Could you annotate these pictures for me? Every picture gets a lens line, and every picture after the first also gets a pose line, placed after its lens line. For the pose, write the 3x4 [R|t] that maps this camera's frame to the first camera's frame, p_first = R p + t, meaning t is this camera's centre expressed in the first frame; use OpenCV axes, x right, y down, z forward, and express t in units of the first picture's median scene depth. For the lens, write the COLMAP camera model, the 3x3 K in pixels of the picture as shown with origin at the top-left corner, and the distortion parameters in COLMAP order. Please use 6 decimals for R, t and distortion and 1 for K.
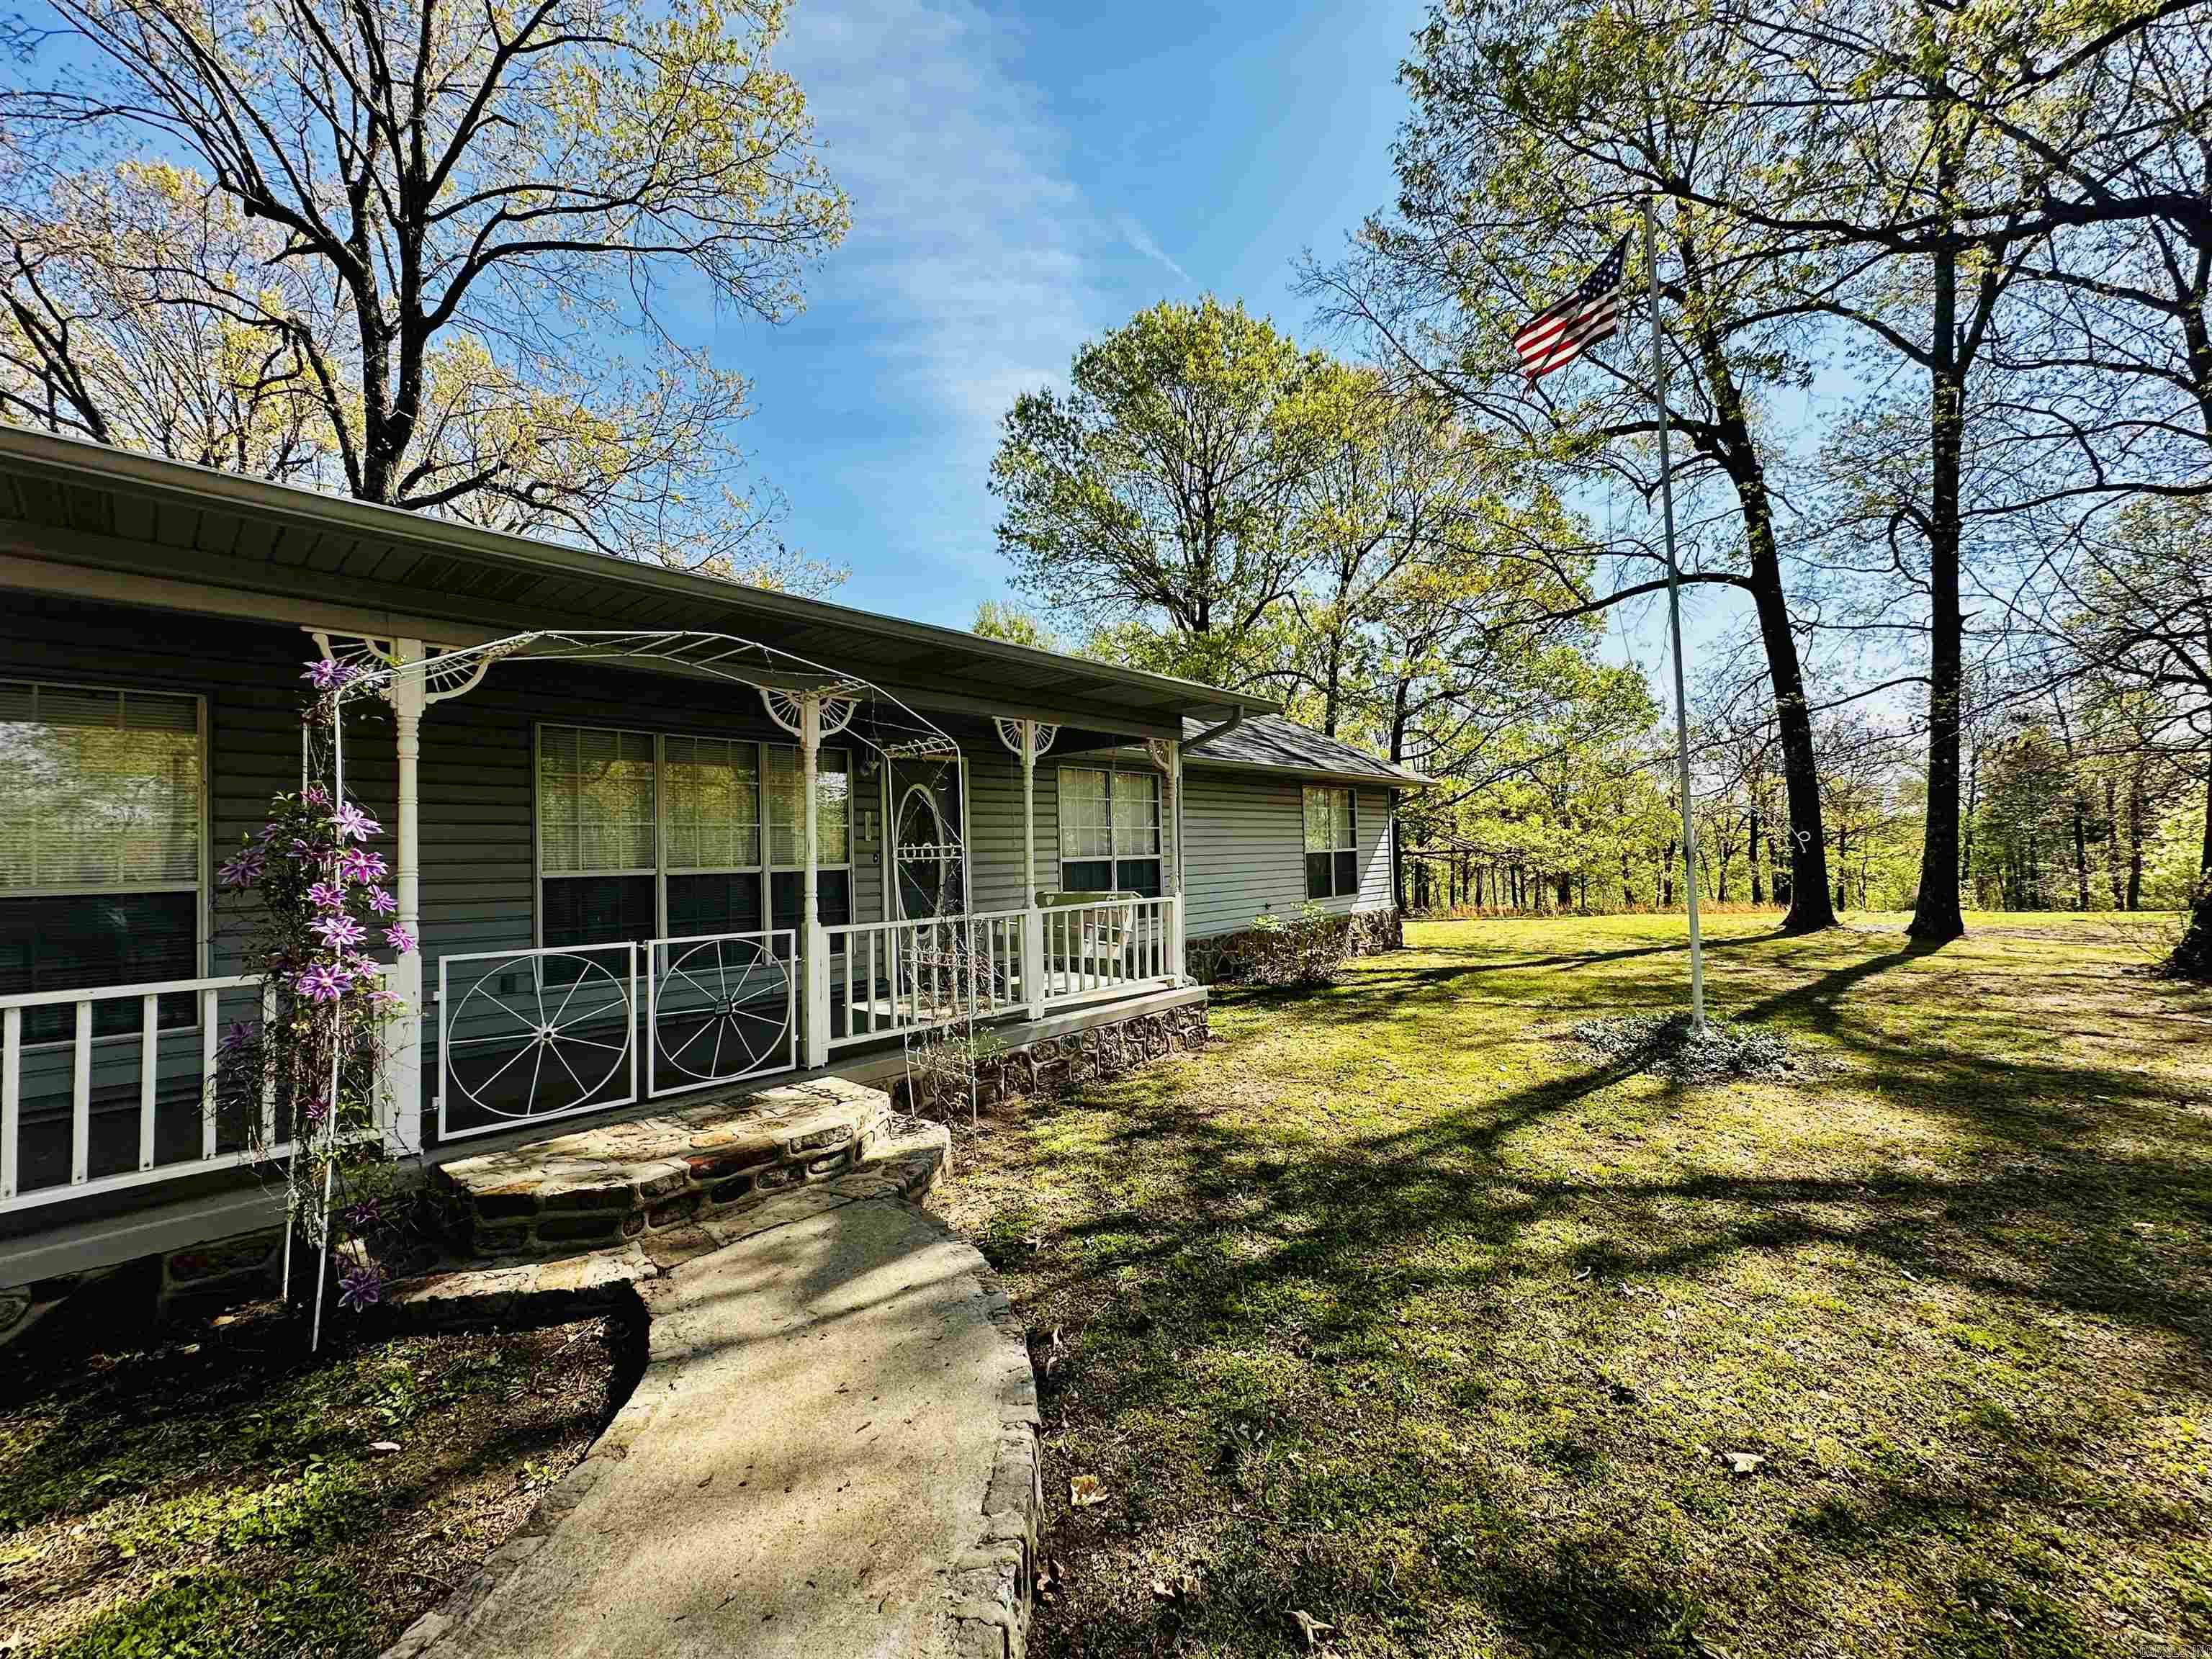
lens RADIAL K [[886.8, 0, 1110.1], [0, 886.8, 827.1], [0, 0, 1]] dist [-0.004336, 0.001347]
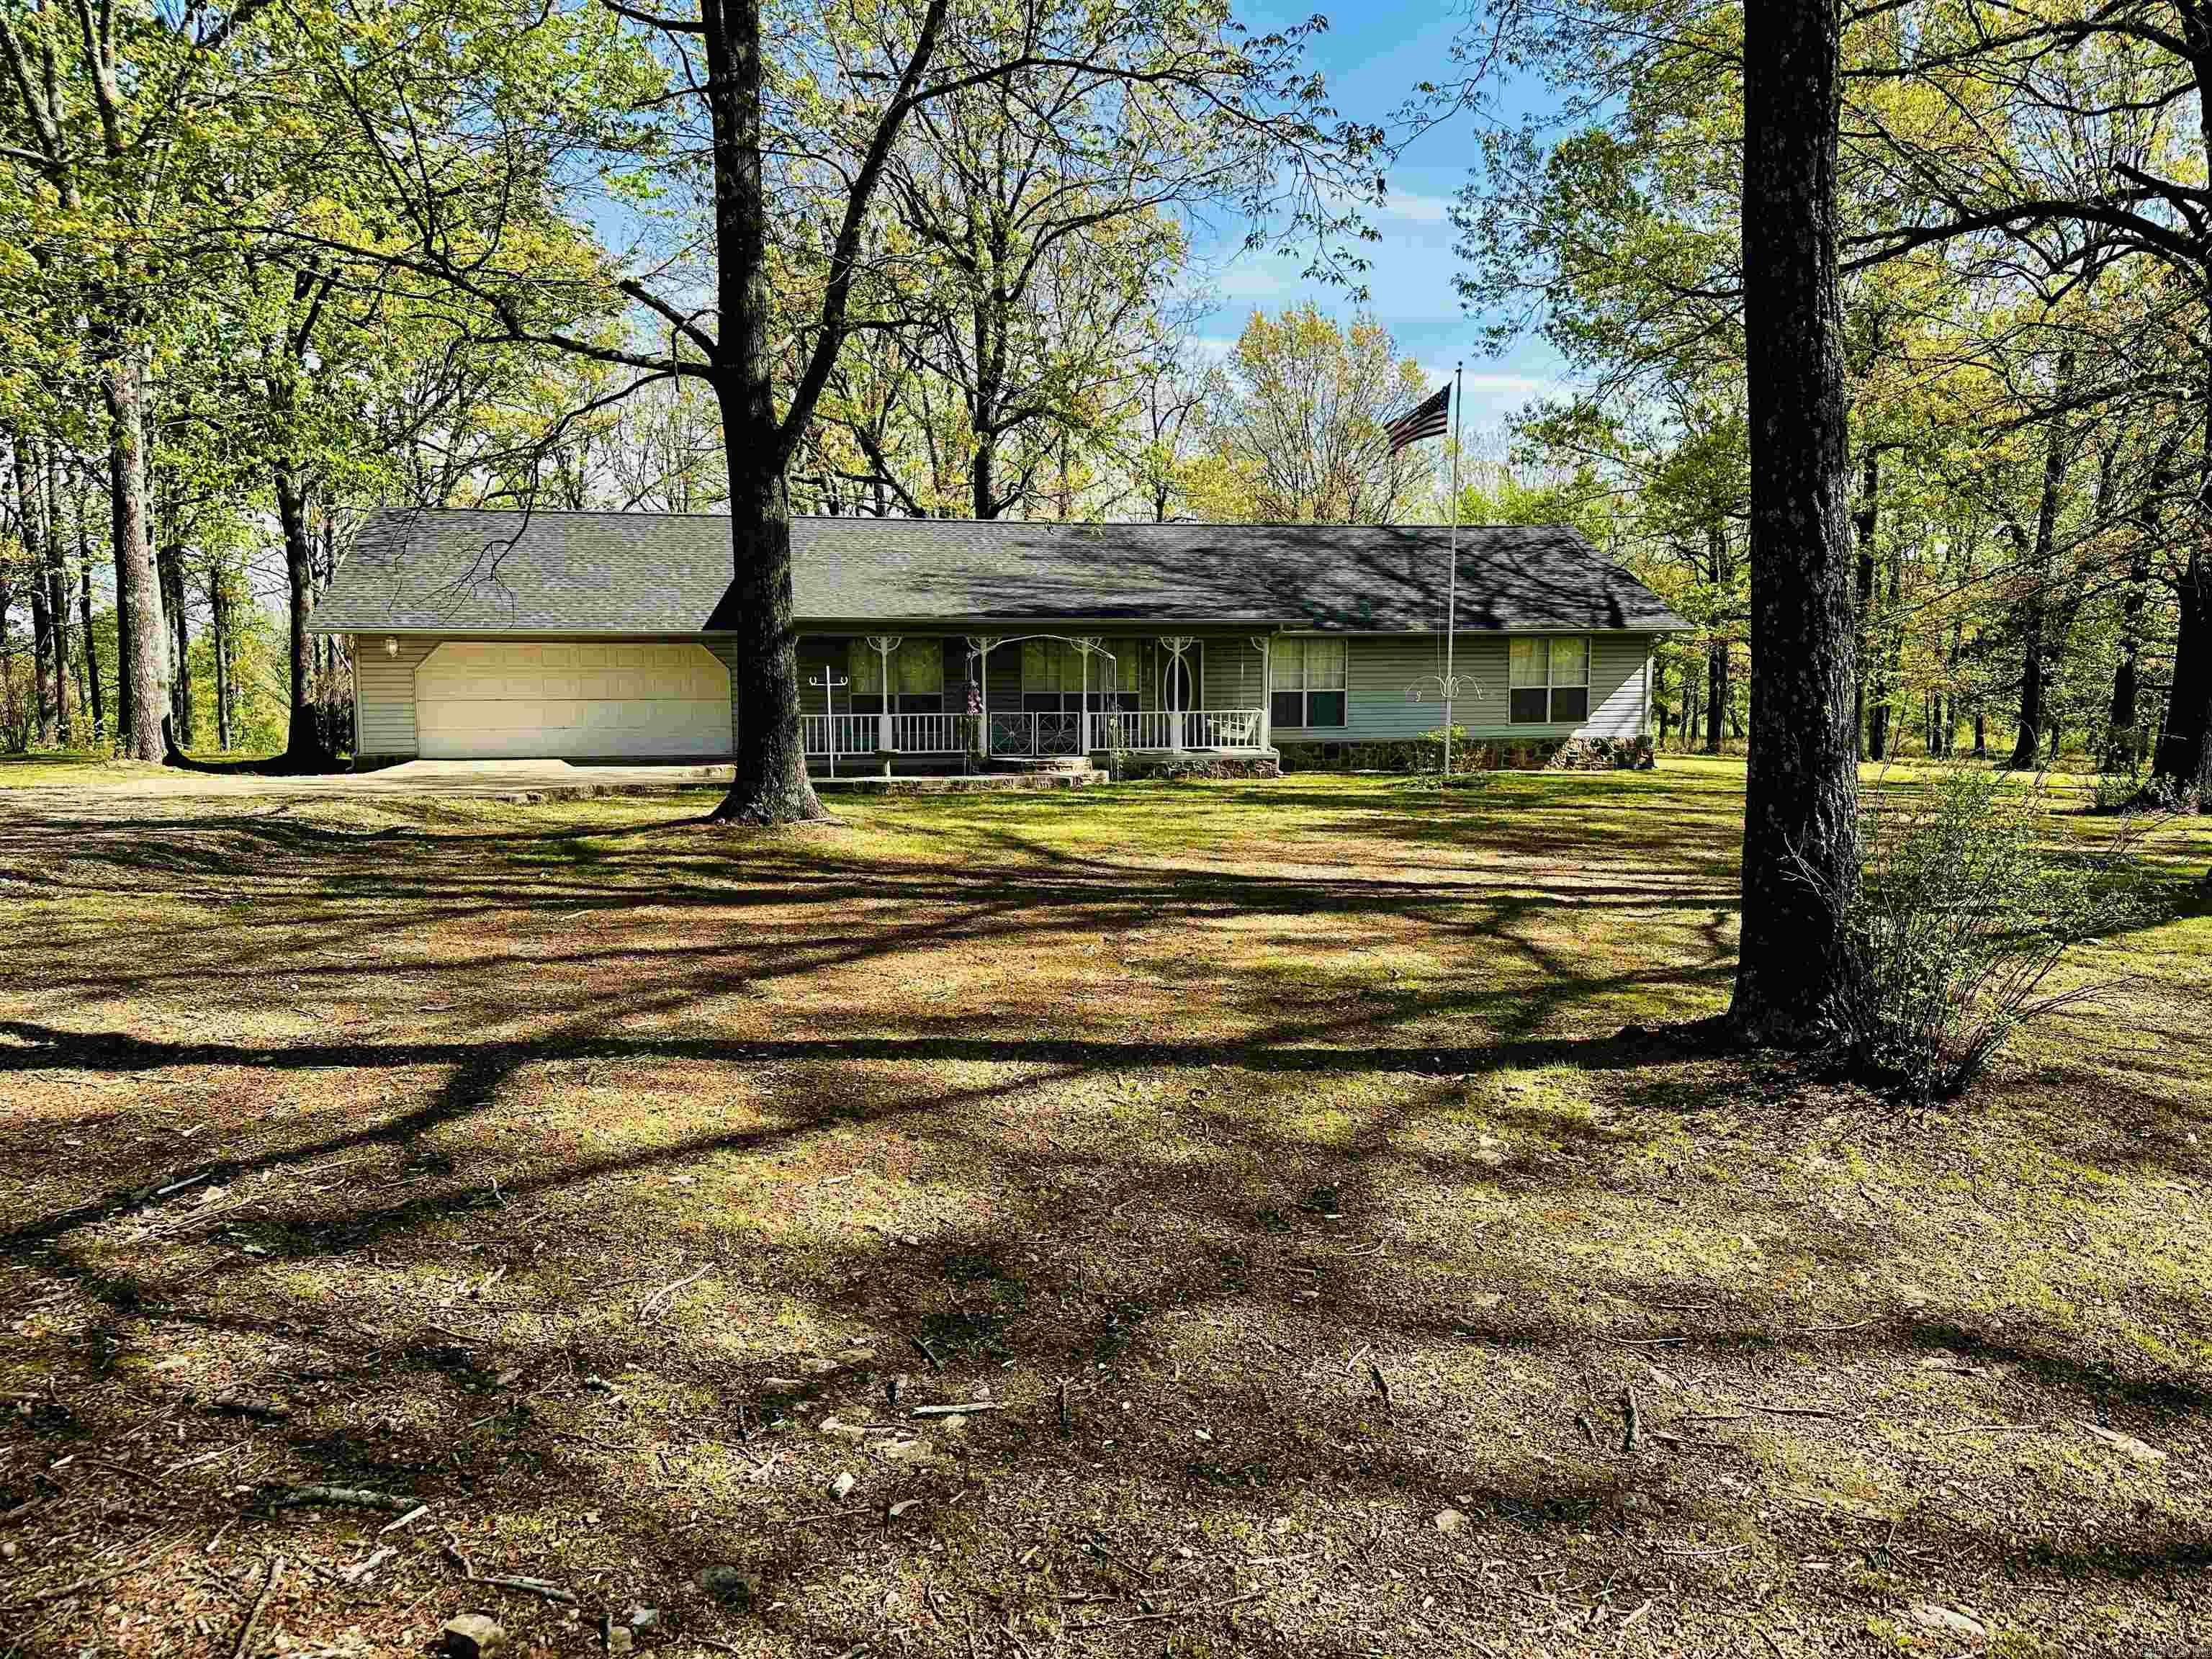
lens RADIAL K [[1570.3, 0, 1097.9], [0, 1570.3, 841.3], [0, 0, 1]] dist [0.048390, -0.052727]
pose [[0.806839, 0.085891, -0.584495, 1.008704], [0.002881, 0.988791, 0.149279, -0.089886], [0.590765, -0.122128, 0.797547, -1.170793]]
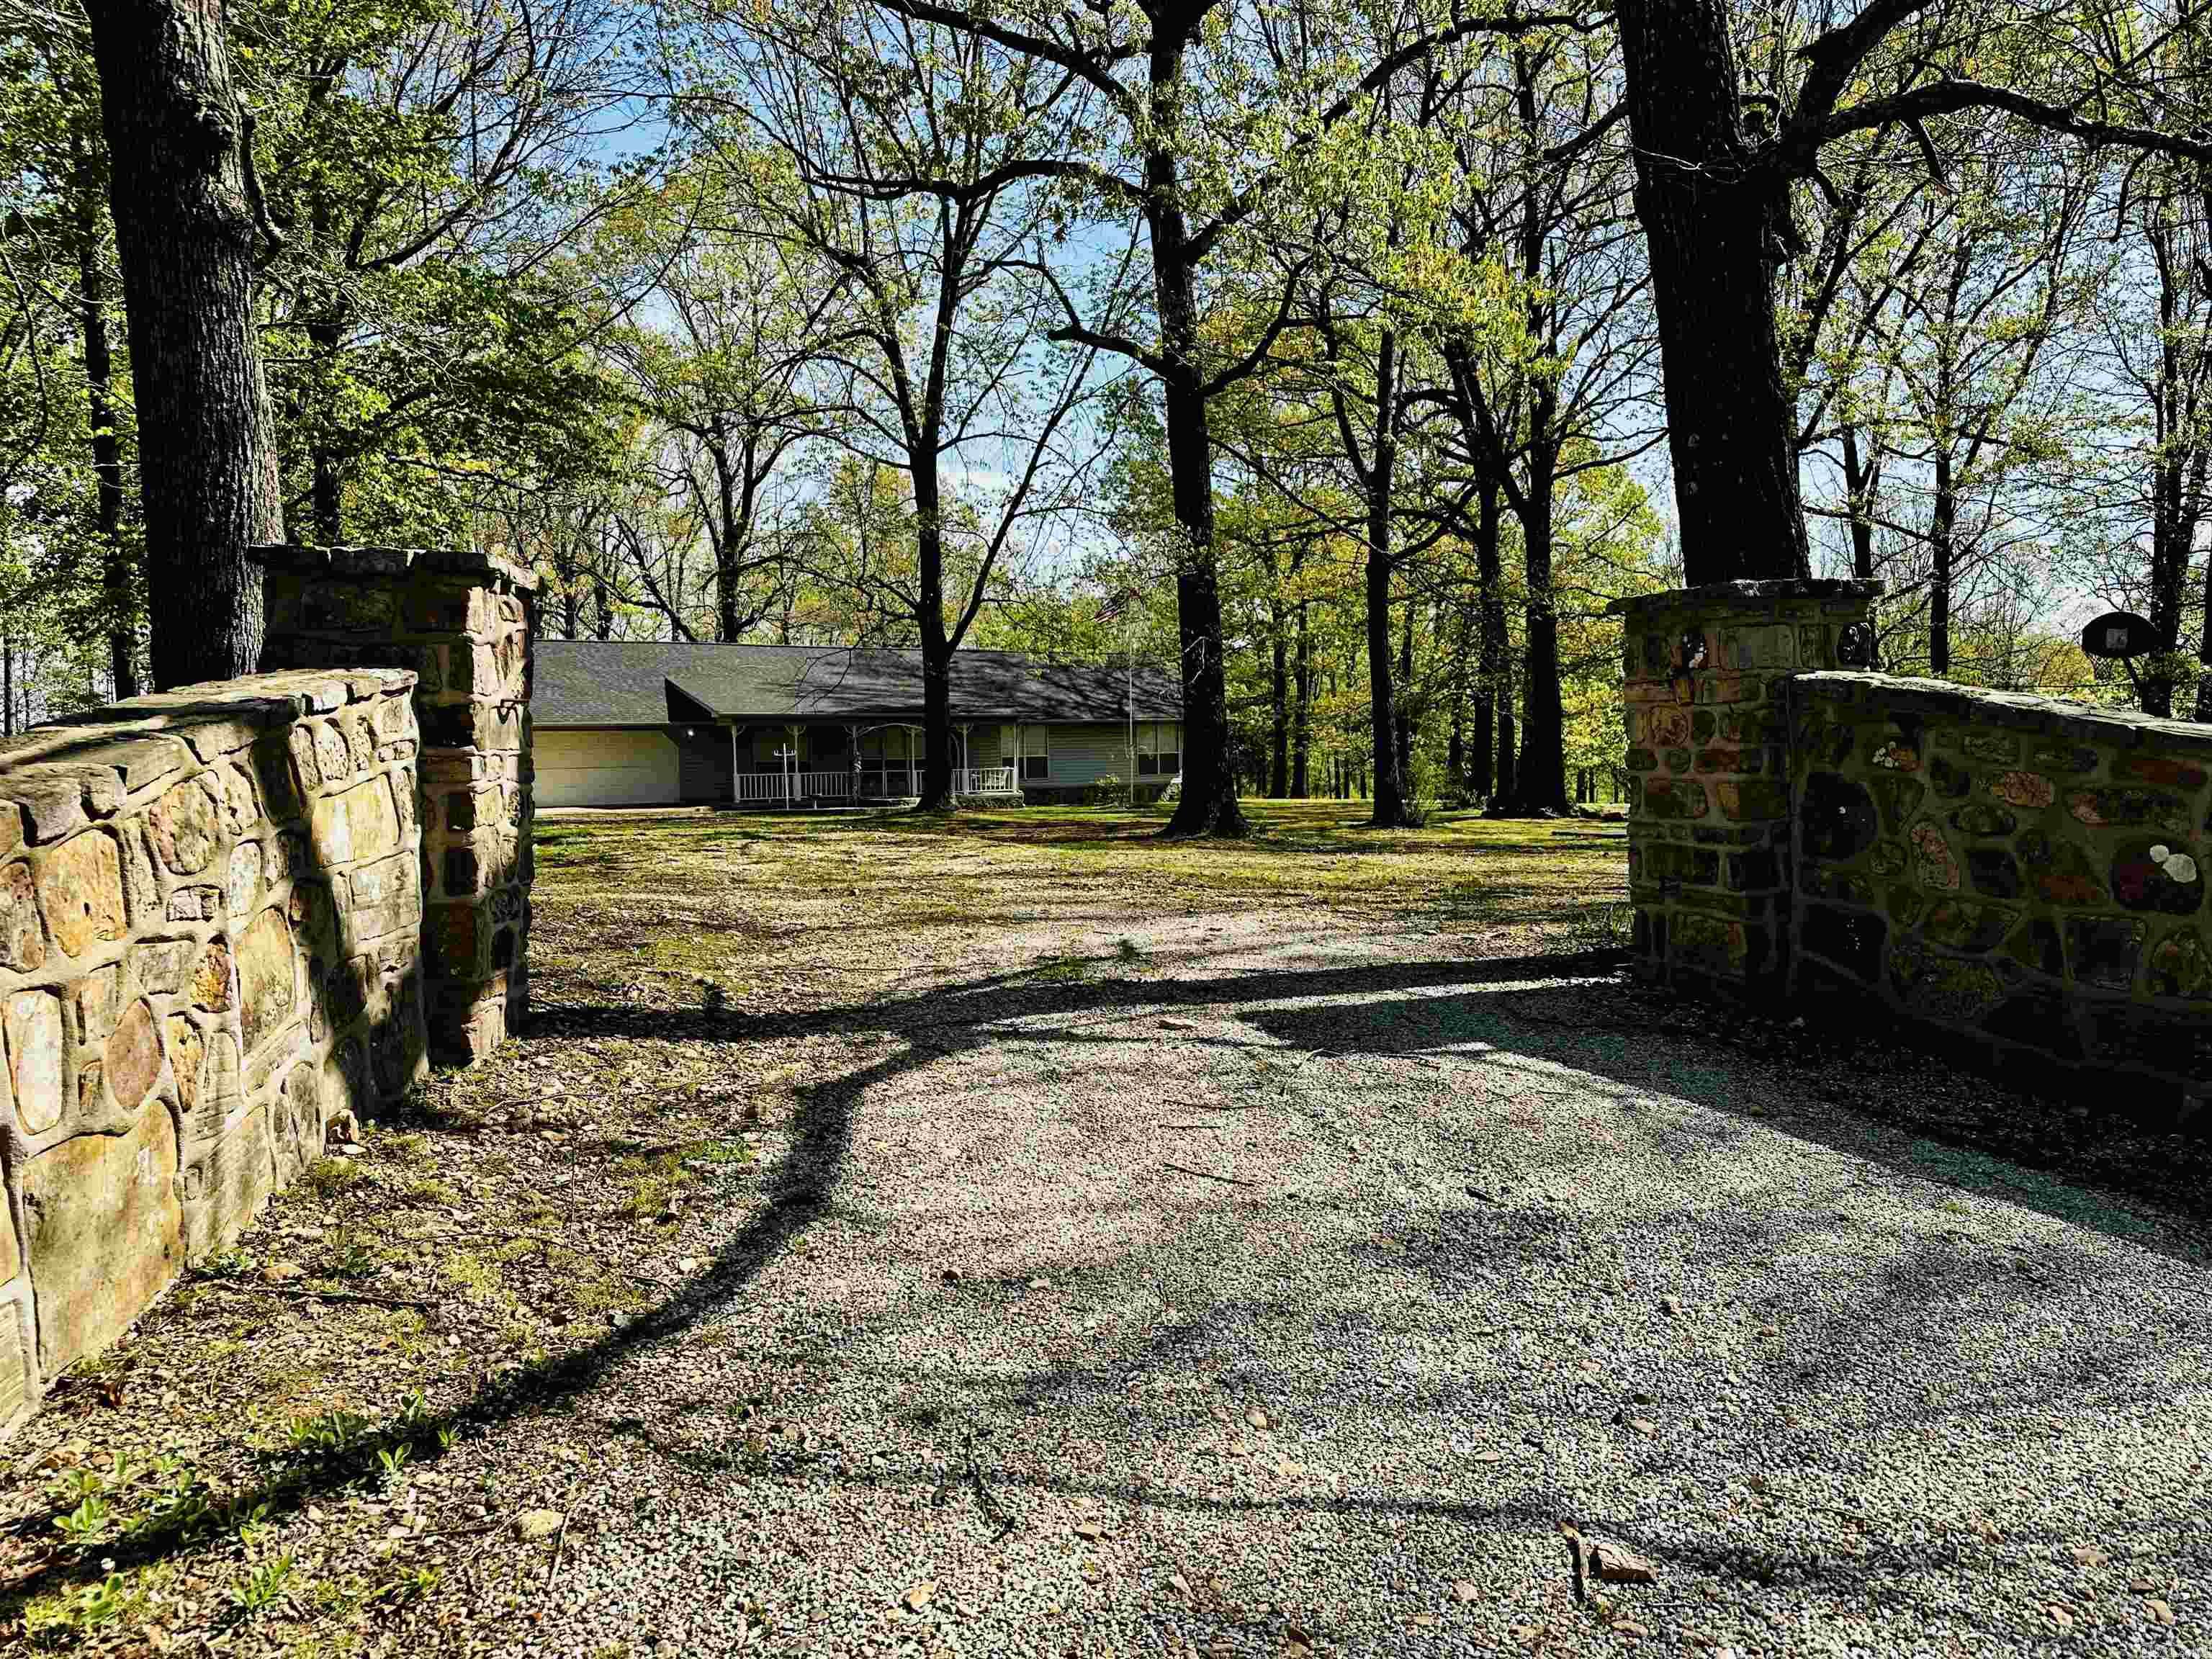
lens RADIAL K [[1570.3, 0, 1101.6], [0, 1570.3, 831.2], [0, 0, 1]] dist [0.048390, -0.052727]
pose [[0.960542, 0.024622, -0.277043, 1.097726], [0.001787, 0.995507, 0.094668, -0.135537], [0.278129, -0.091428, 0.956183, -2.521142]]
